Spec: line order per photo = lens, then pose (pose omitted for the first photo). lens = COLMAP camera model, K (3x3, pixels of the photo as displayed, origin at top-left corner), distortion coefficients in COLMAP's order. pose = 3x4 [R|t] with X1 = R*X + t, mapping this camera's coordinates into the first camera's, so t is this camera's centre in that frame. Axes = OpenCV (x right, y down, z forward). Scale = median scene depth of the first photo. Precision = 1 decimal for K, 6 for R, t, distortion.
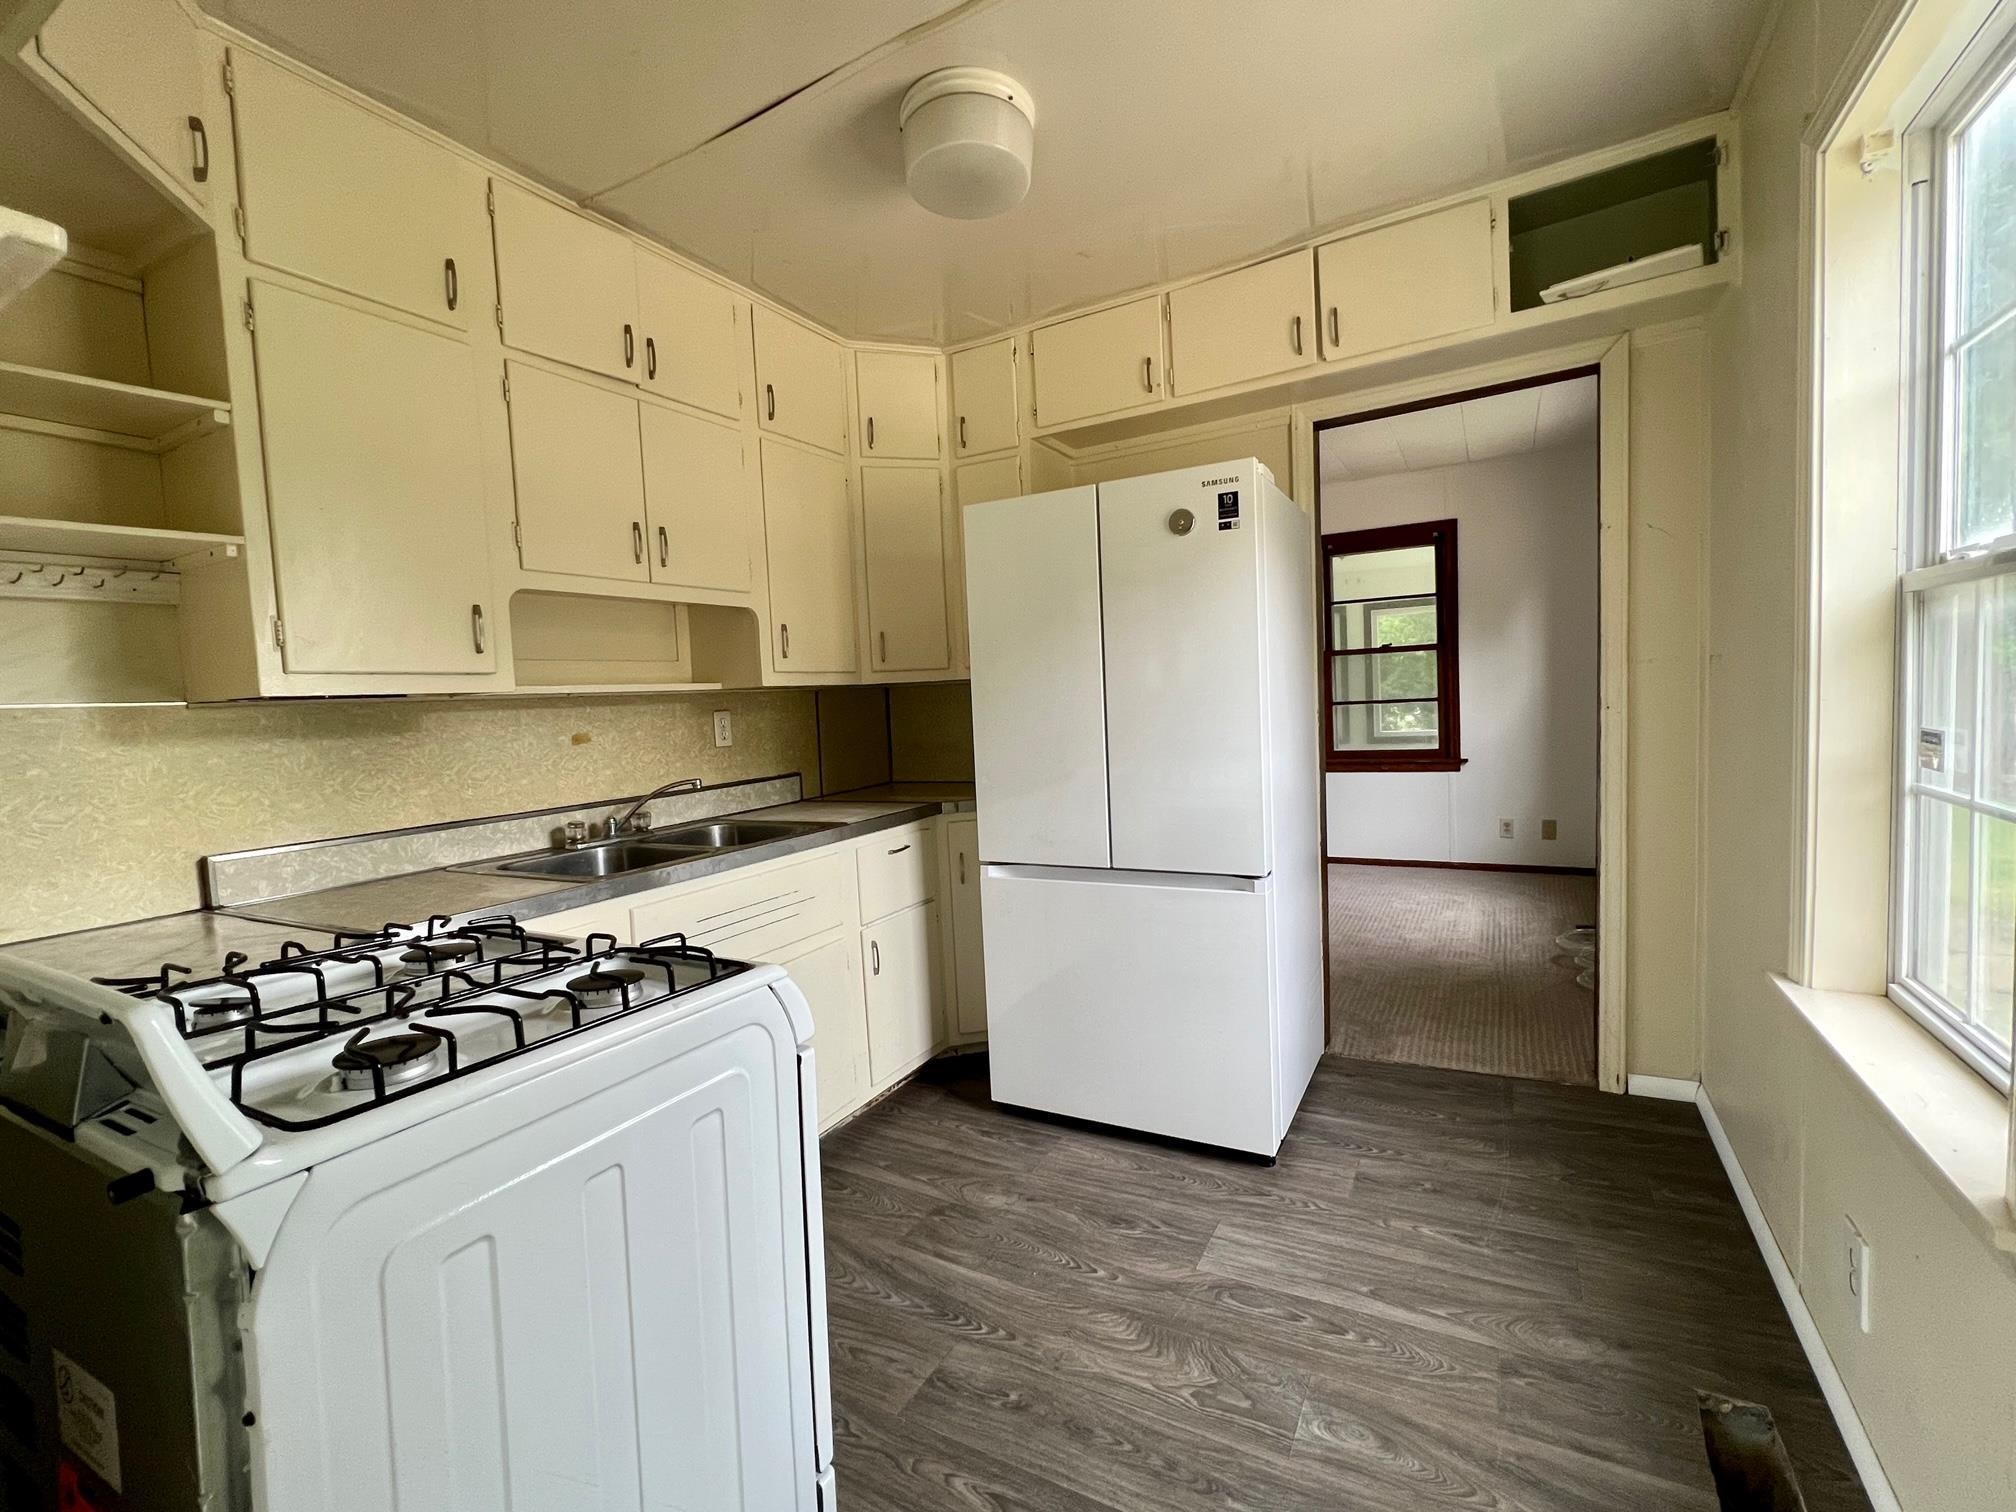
lens RADIAL K [[897.7, 0, 1000.4], [0, 897.7, 752.0], [0, 0, 1]] dist [-0.000181, 0.000005]
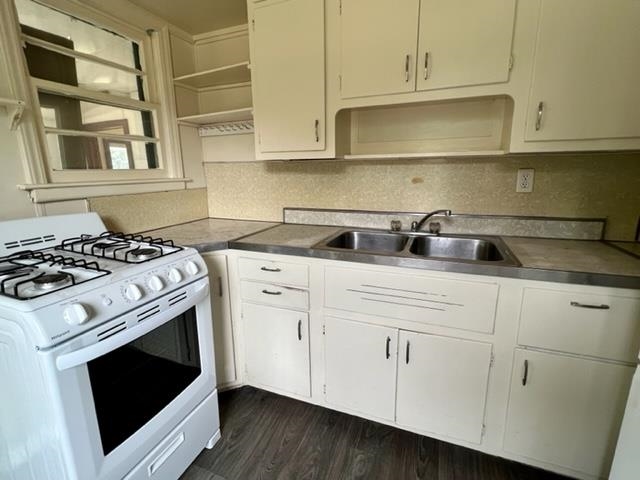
lens RADIAL K [[310.5, 0, 317.2], [0, 310.5, 237.0], [0, 0, 1]] dist [-0.000289, 0.000230]
pose [[0.116888, 0.257763, -0.959112, 0.218155], [-0.053059, 0.965973, 0.253140, -0.059723], [0.991727, 0.021300, 0.126587, 0.726069]]
